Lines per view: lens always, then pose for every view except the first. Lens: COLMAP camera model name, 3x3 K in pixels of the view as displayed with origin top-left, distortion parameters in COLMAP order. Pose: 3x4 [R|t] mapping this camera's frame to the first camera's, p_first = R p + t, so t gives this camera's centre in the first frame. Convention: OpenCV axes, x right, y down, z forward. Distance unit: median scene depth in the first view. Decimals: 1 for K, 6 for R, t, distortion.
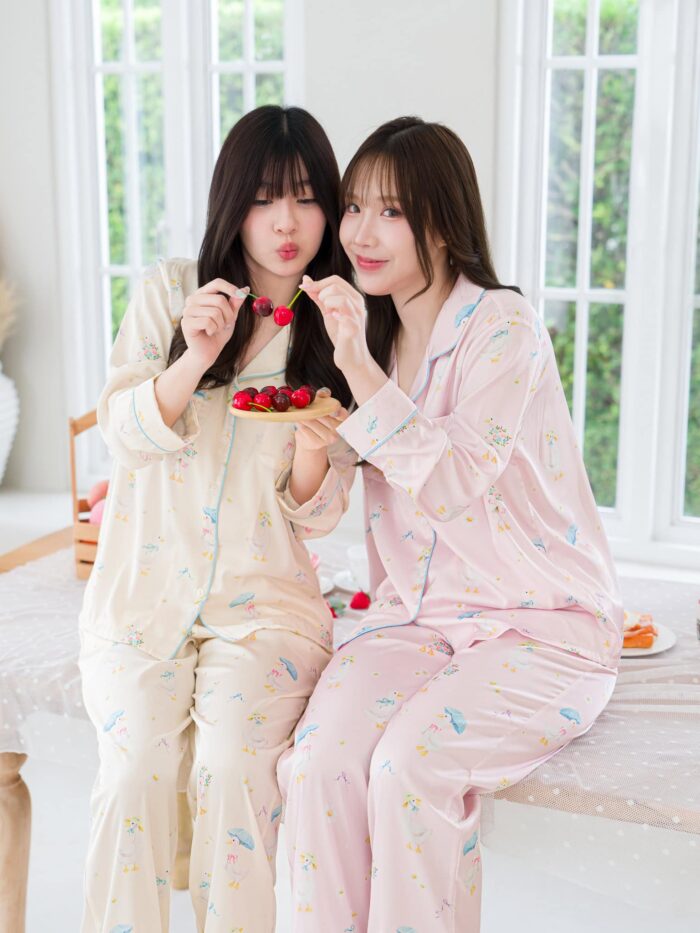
lens RADIAL K [[1134.1, 0, 350.0], [0, 1134.1, 466.5], [0, 0, 1]] dist [0.008957, 0.003634]
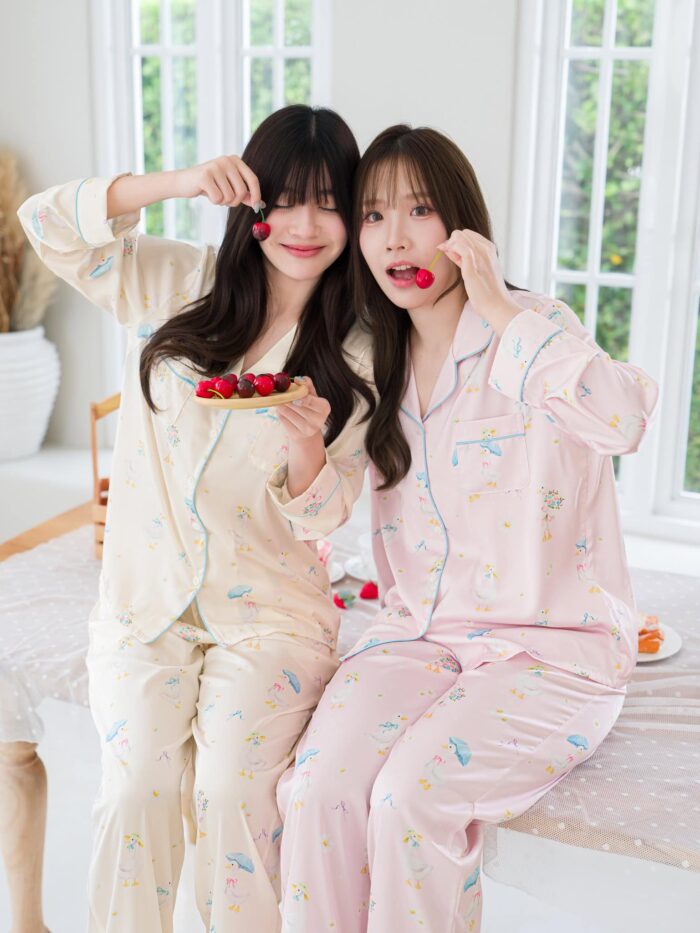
lens RADIAL K [[1043.6, 0, 338.5], [0, 1043.6, 466.5], [0, 0, 1]] dist [-0.014522, -0.033911]
pose [[0.999344, 0.022302, -0.028536, 0.007762], [-0.021010, 0.998775, 0.044805, -0.051604], [0.029500, -0.044176, 0.998588, 0.102065]]
